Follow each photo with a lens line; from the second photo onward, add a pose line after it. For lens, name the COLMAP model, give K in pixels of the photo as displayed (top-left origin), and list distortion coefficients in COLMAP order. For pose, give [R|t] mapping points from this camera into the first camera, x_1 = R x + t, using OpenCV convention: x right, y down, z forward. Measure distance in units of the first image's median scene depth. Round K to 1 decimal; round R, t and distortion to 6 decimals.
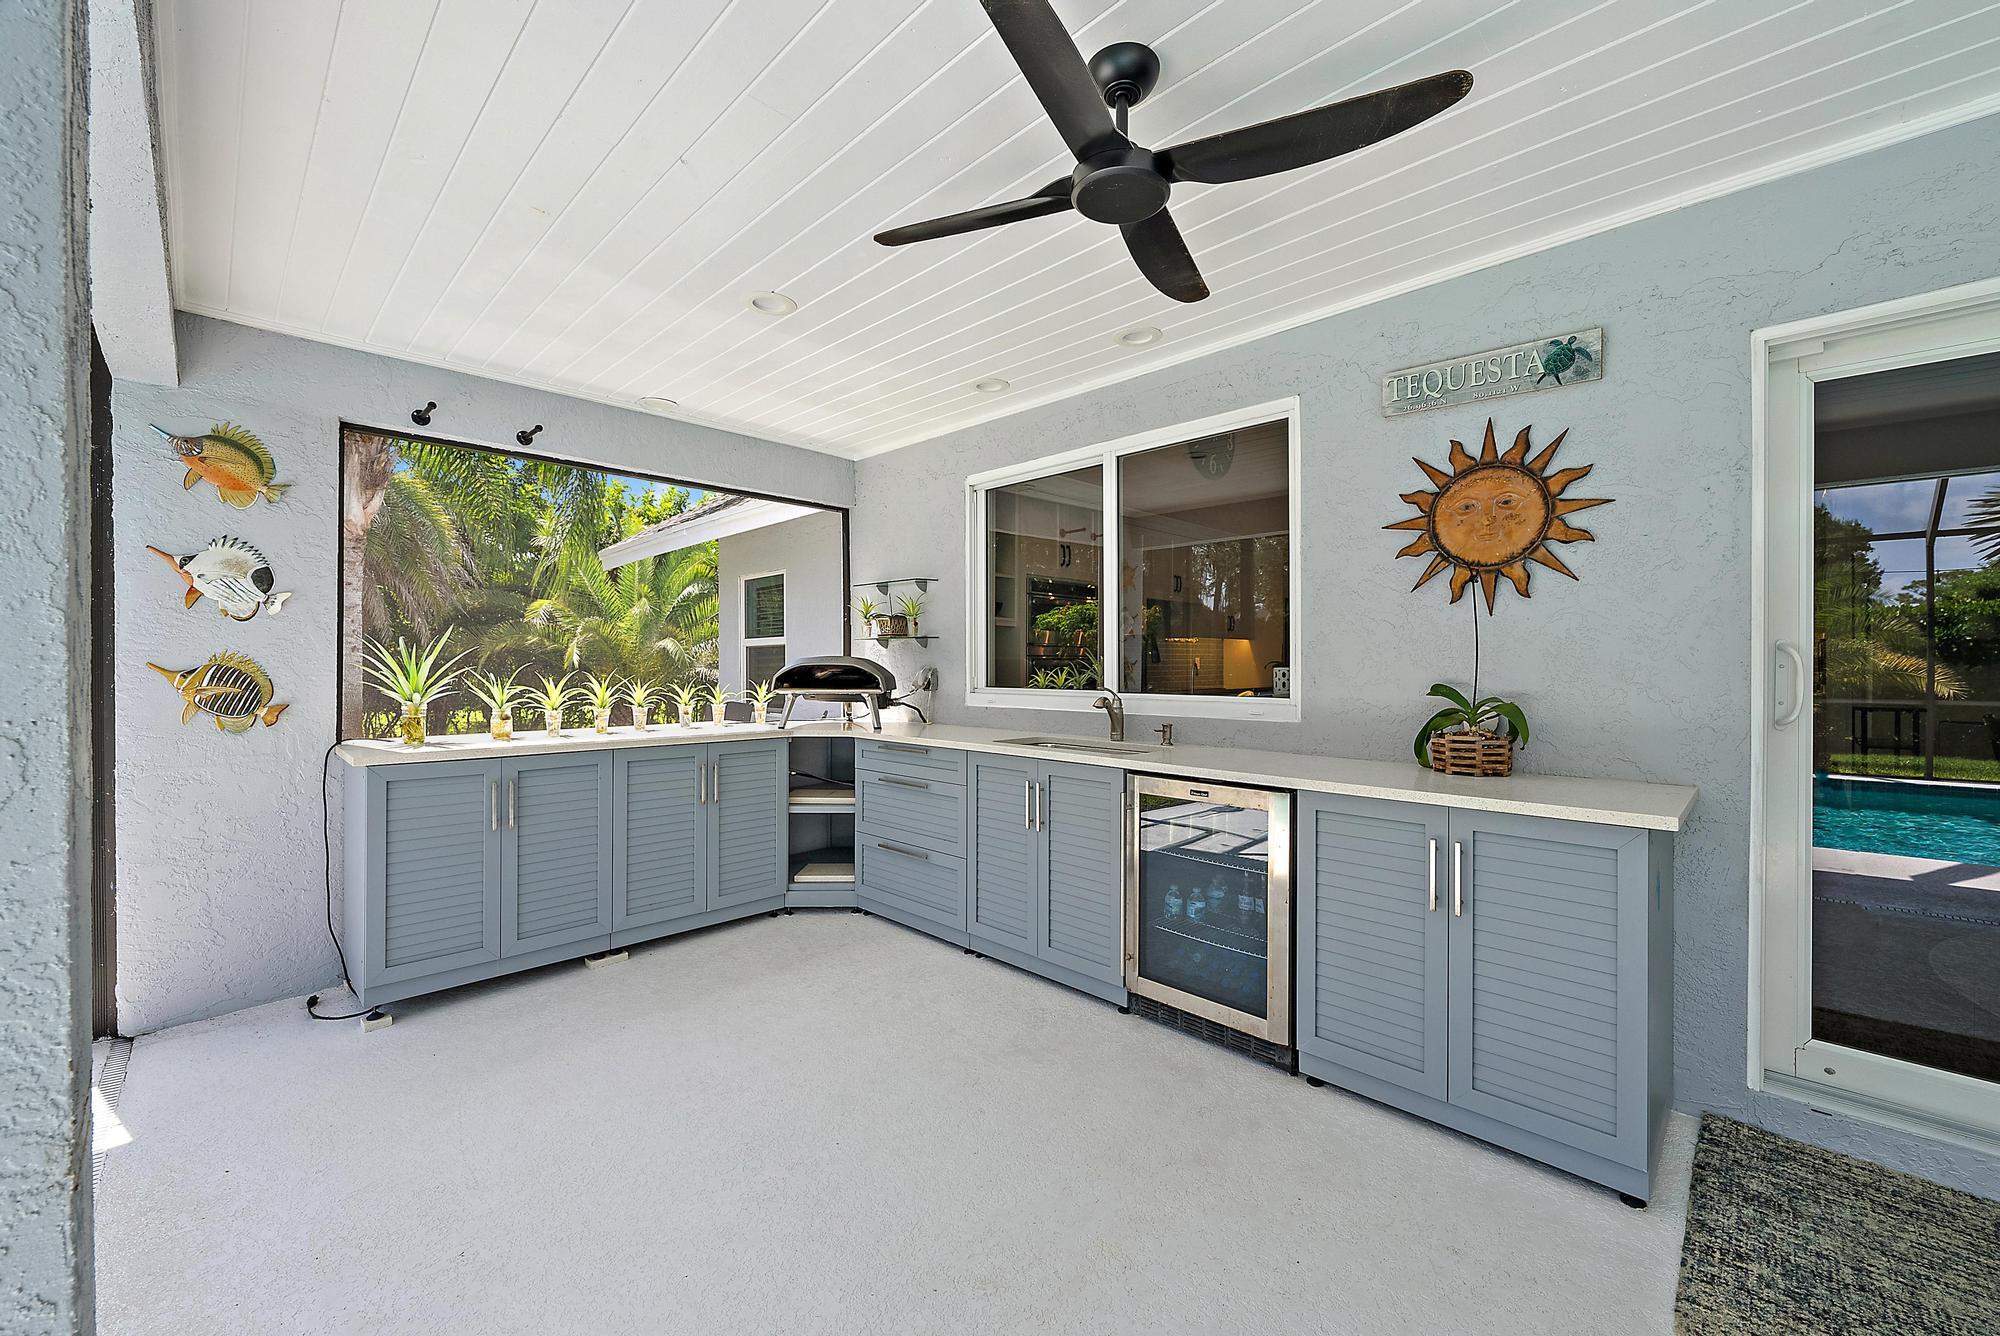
lens RADIAL K [[791.0, 0, 1010.7], [0, 791.0, 671.9], [0, 0, 1]] dist [-0.002001, 0.000123]
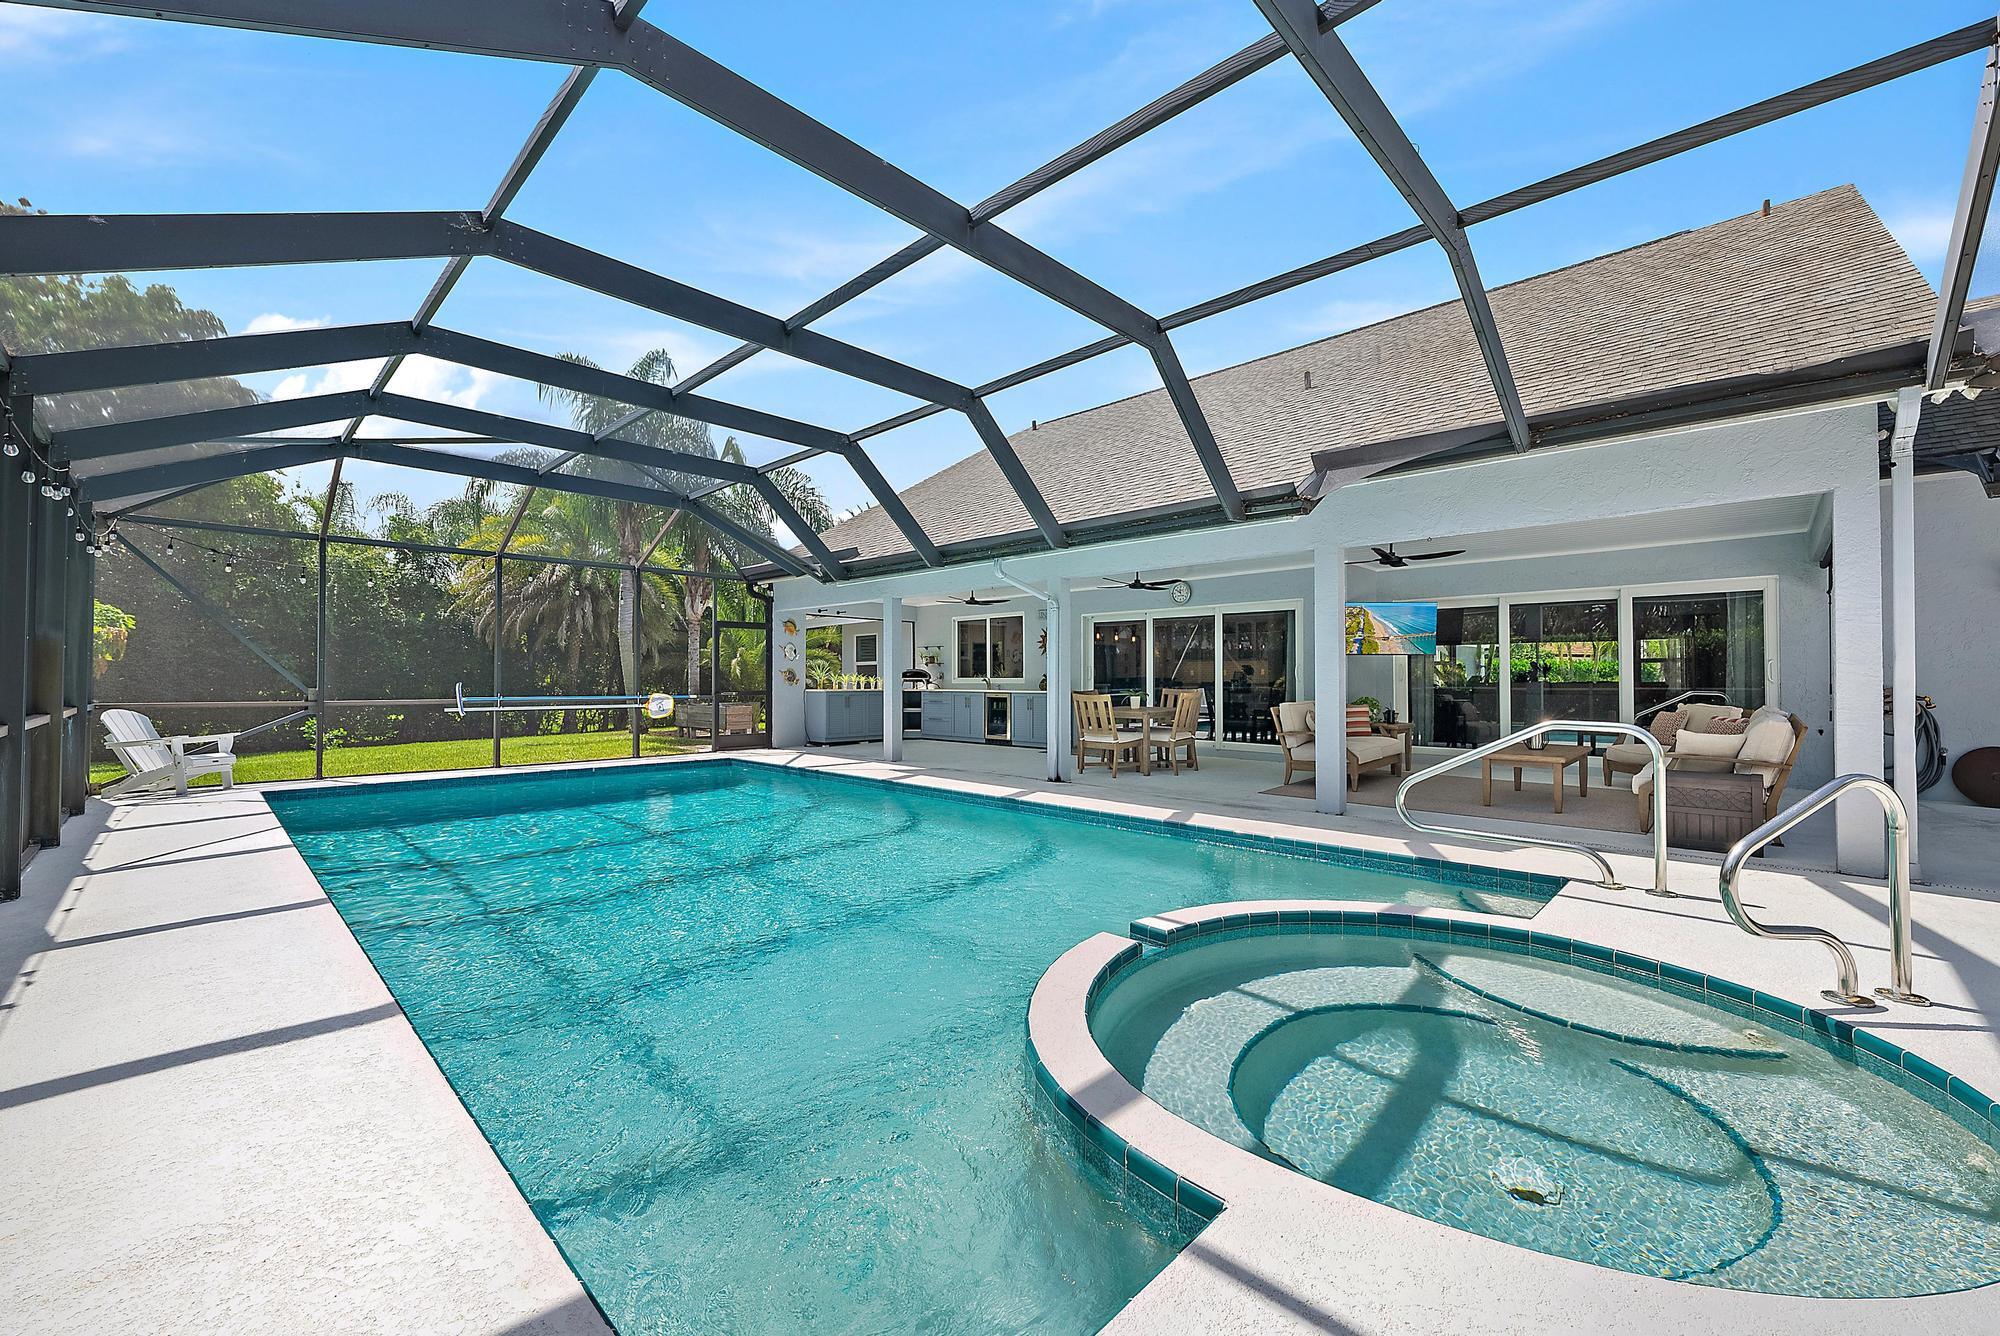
lens RADIAL K [[791.0, 0, 1010.7], [0, 791.0, 671.9], [0, 0, 1]] dist [-0.002001, 0.000123]
pose [[0.999730, -0.002482, 0.023087, 0.129106], [0.002894, 0.999837, -0.017815, 0.060054], [-0.023039, 0.017877, 0.999575, -2.627248]]
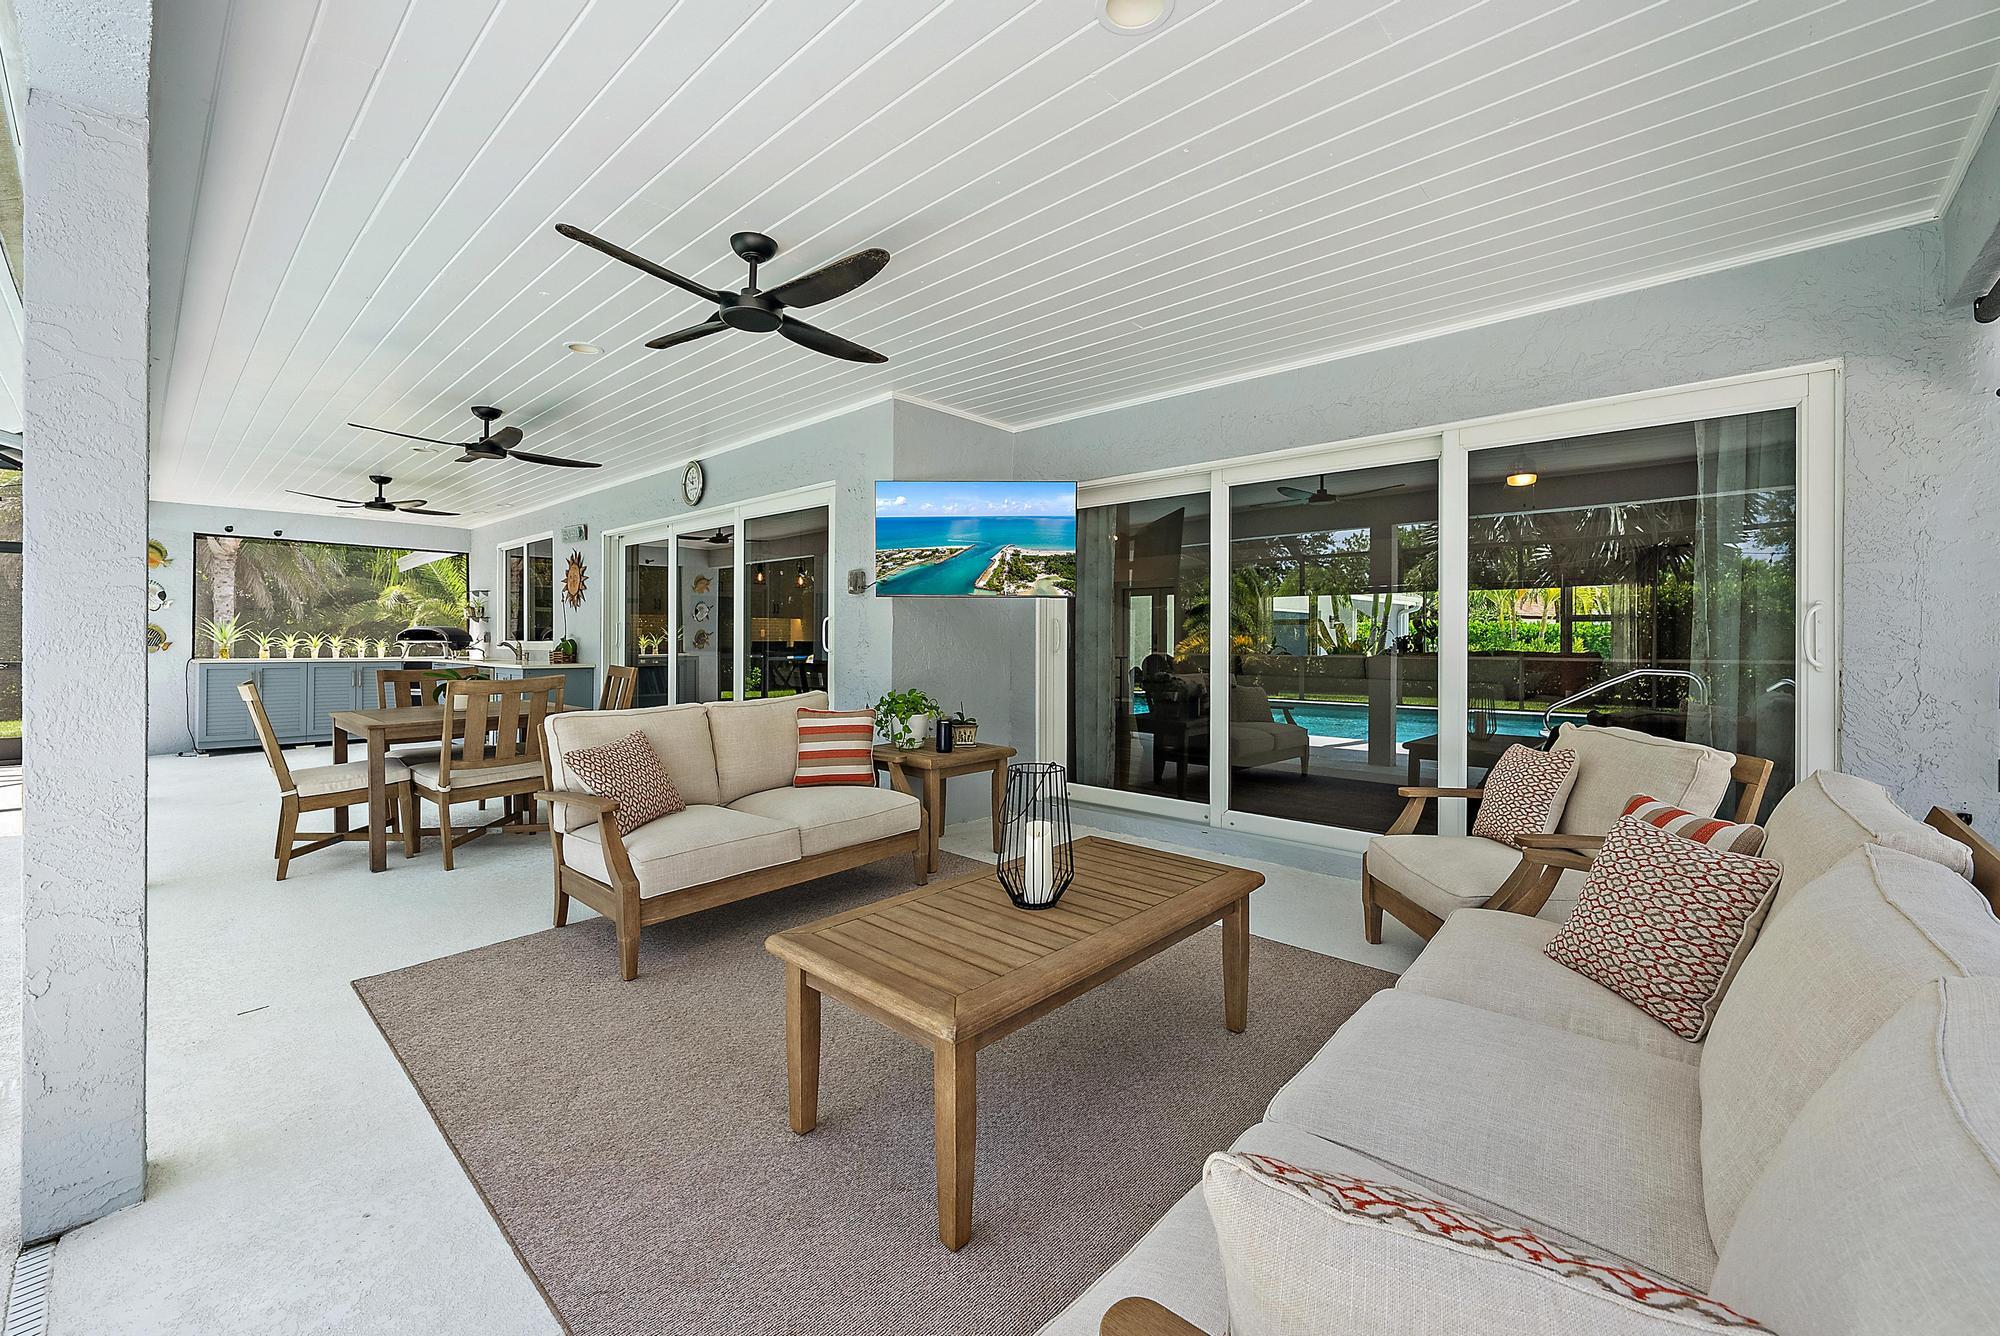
lens RADIAL K [[808.3, 0, 1002.5], [0, 808.3, 647.3], [0, 0, 1]] dist [0.000230, 0.000131]
pose [[0.998746, 0.002719, 0.049985, 1.305855], [-0.002582, 0.999993, -0.002806, 0.042130], [-0.049993, 0.002673, 0.998746, -1.393299]]
